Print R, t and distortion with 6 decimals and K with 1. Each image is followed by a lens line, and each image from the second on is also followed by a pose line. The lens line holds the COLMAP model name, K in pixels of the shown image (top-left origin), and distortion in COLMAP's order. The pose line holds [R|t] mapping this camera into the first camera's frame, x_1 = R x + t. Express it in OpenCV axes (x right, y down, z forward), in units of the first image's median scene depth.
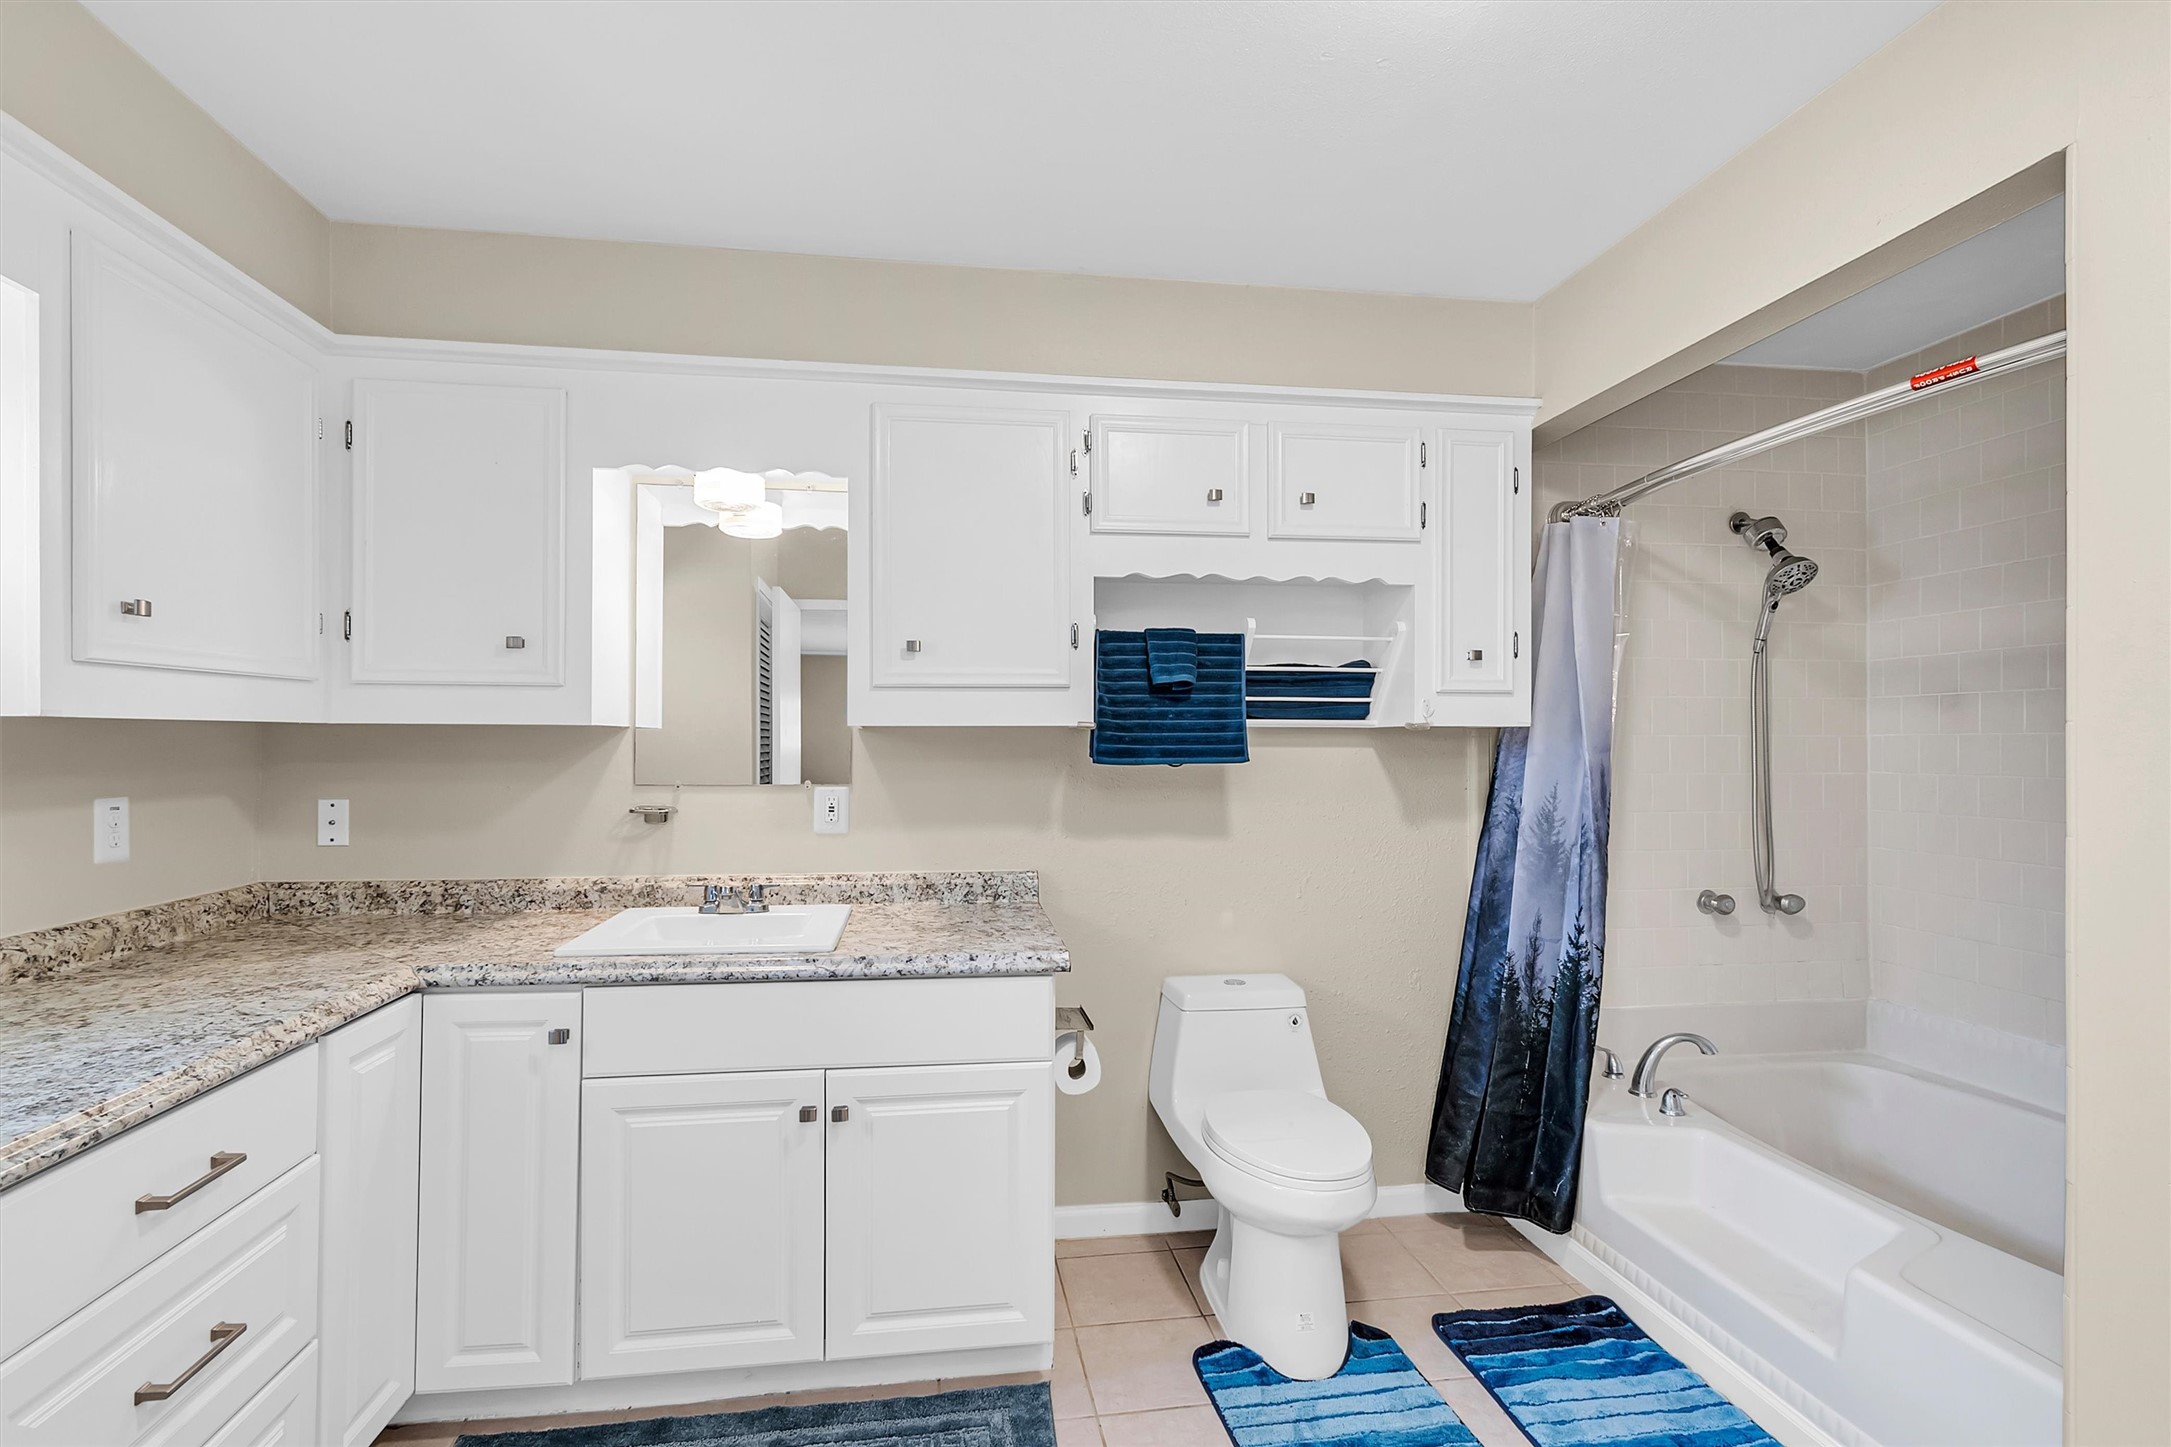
lens RADIAL K [[987.1, 0, 1066.2], [0, 987.1, 738.4], [0, 0, 1]] dist [0.002328, 0.000726]
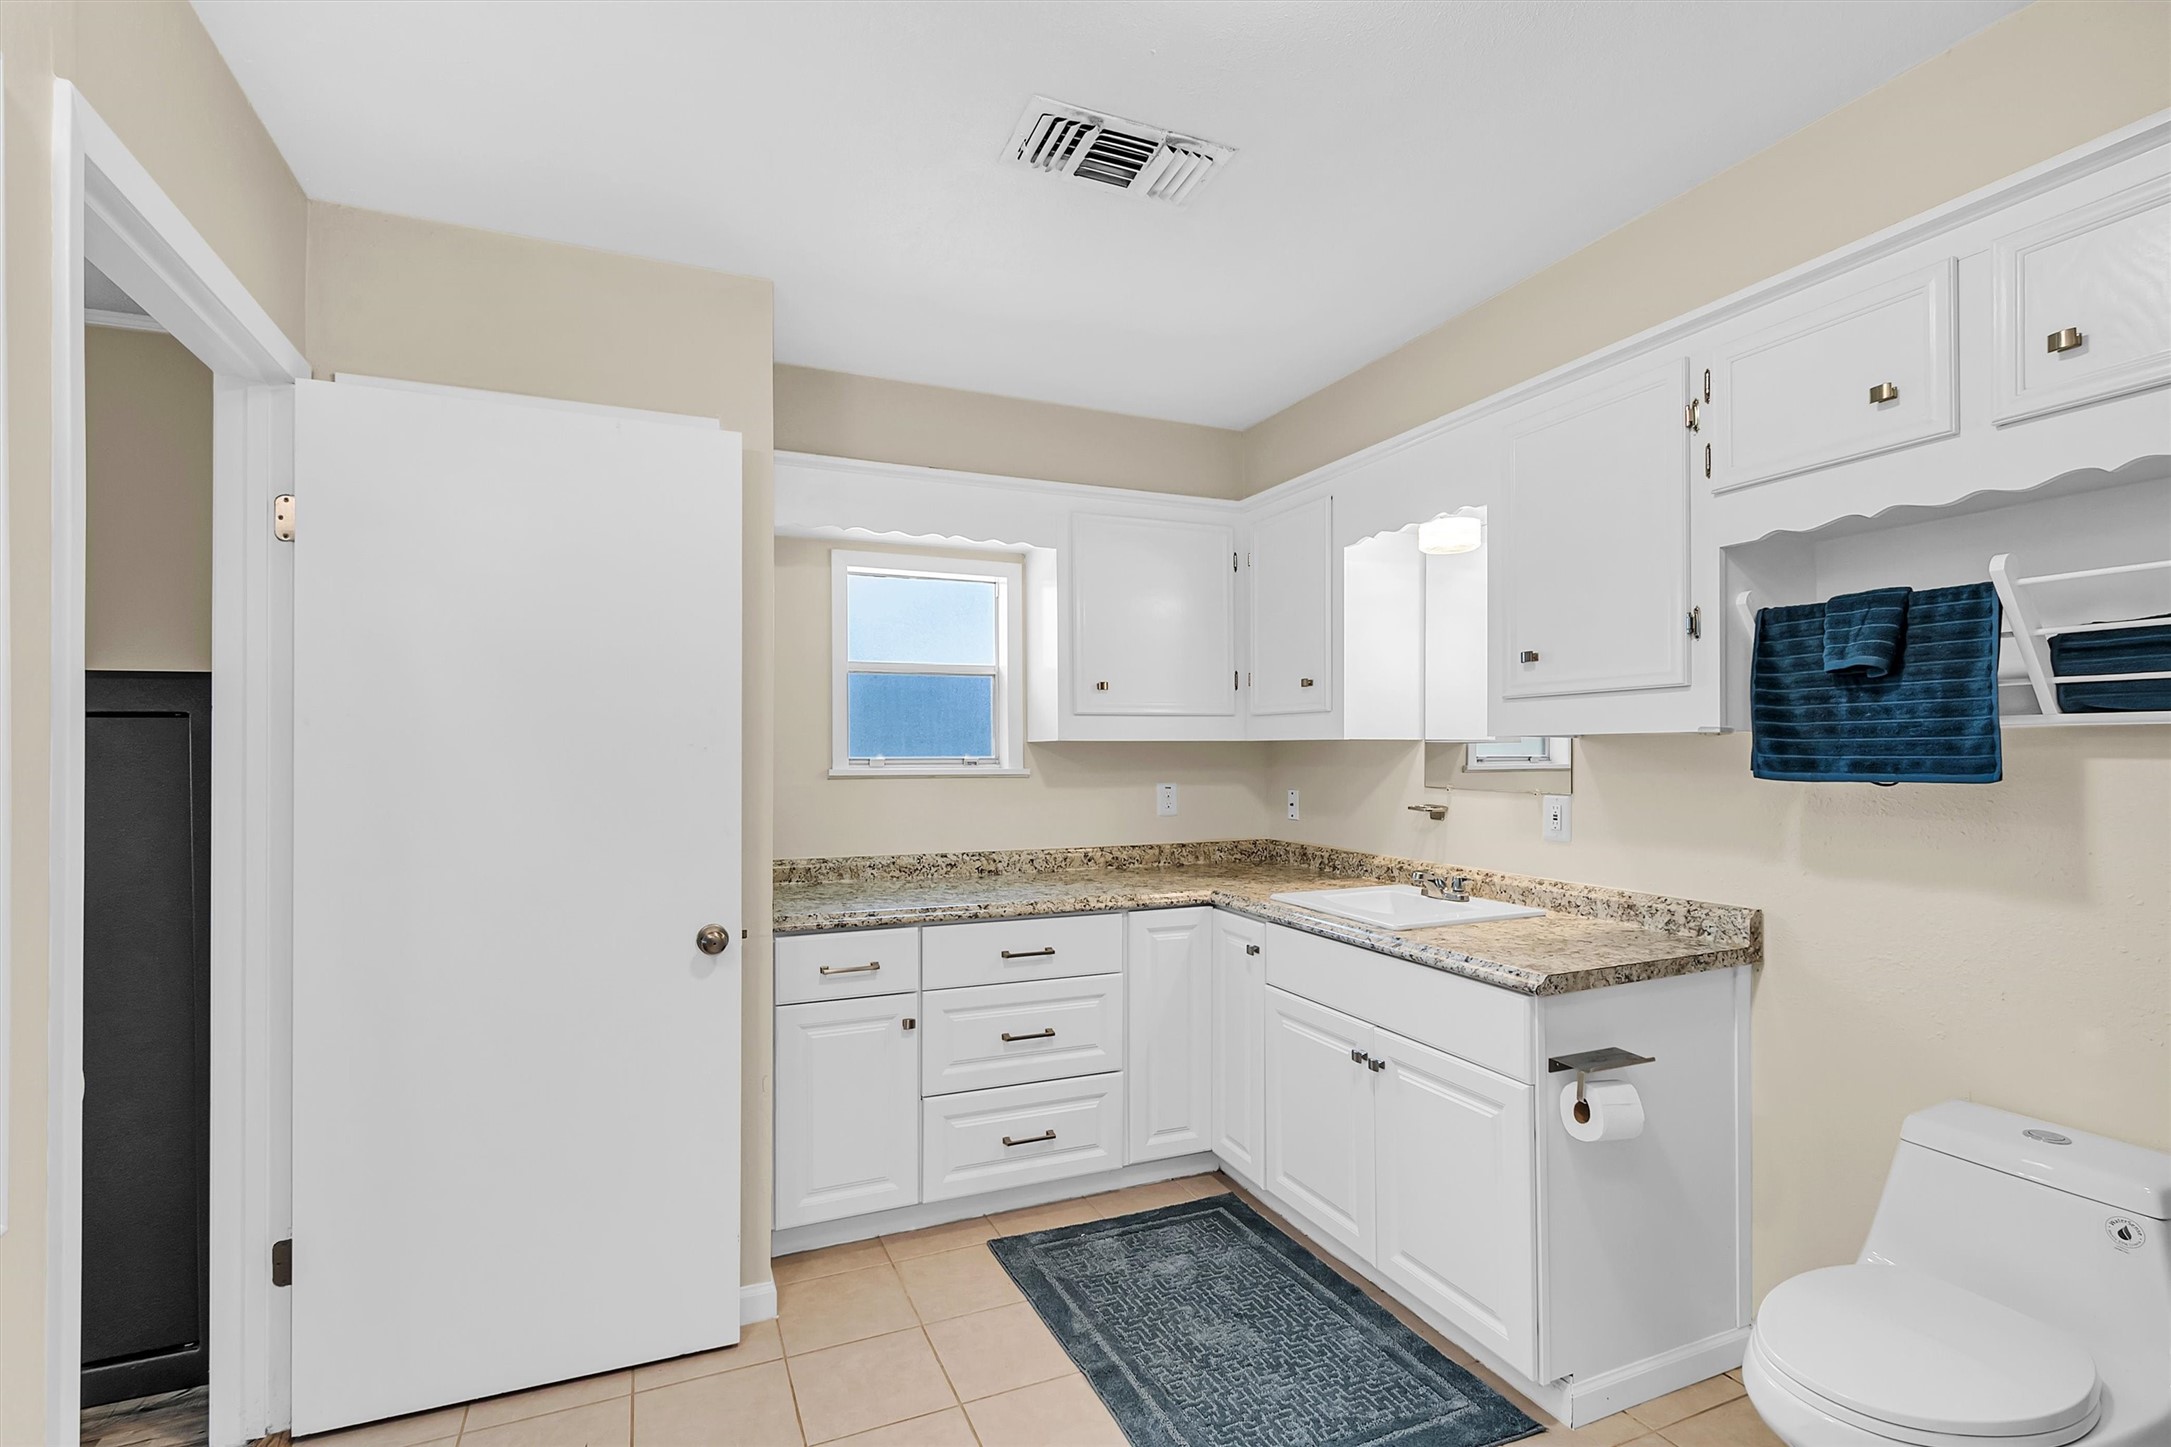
lens RADIAL K [[987.1, 0, 1066.2], [0, 987.1, 738.4], [0, 0, 1]] dist [0.002328, 0.000726]
pose [[0.264378, -0.013826, -0.964320, 0.651336], [0.008879, 0.999890, -0.011902, -0.002092], [0.964378, -0.005416, 0.264472, 0.257357]]
